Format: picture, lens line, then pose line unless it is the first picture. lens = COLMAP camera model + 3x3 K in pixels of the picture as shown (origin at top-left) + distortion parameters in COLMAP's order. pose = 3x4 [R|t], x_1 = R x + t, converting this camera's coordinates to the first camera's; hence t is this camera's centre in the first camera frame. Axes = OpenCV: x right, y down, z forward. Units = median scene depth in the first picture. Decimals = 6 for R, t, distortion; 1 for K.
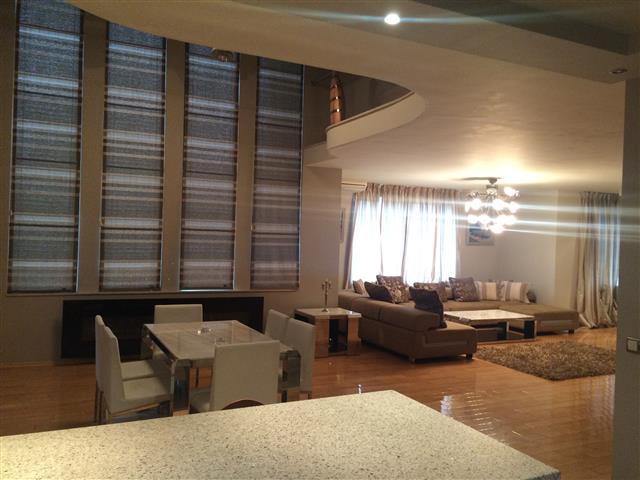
lens RADIAL K [[547.1, 0, 320.7], [0, 547.1, 239.9], [0, 0, 1]] dist [0.083598, -0.103129]
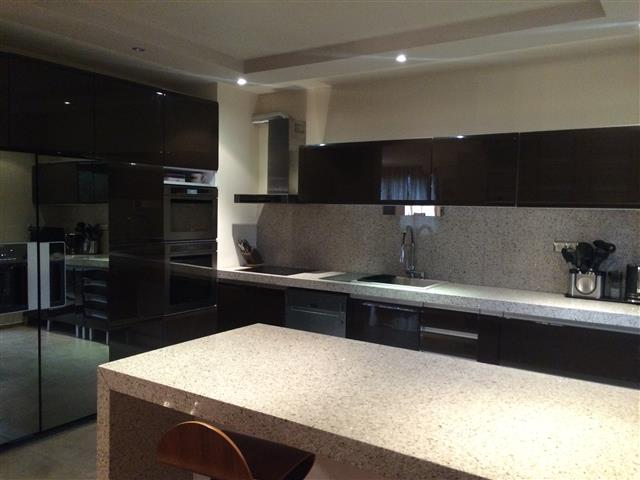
lens RADIAL K [[547.1, 0, 315.9], [0, 547.1, 245.8], [0, 0, 1]] dist [0.083598, -0.103129]
pose [[-0.513945, -0.094779, 0.852571, -0.973195], [-0.027570, 0.995189, 0.094014, 0.015320], [-0.857380, 0.024813, -0.514086, 1.558264]]
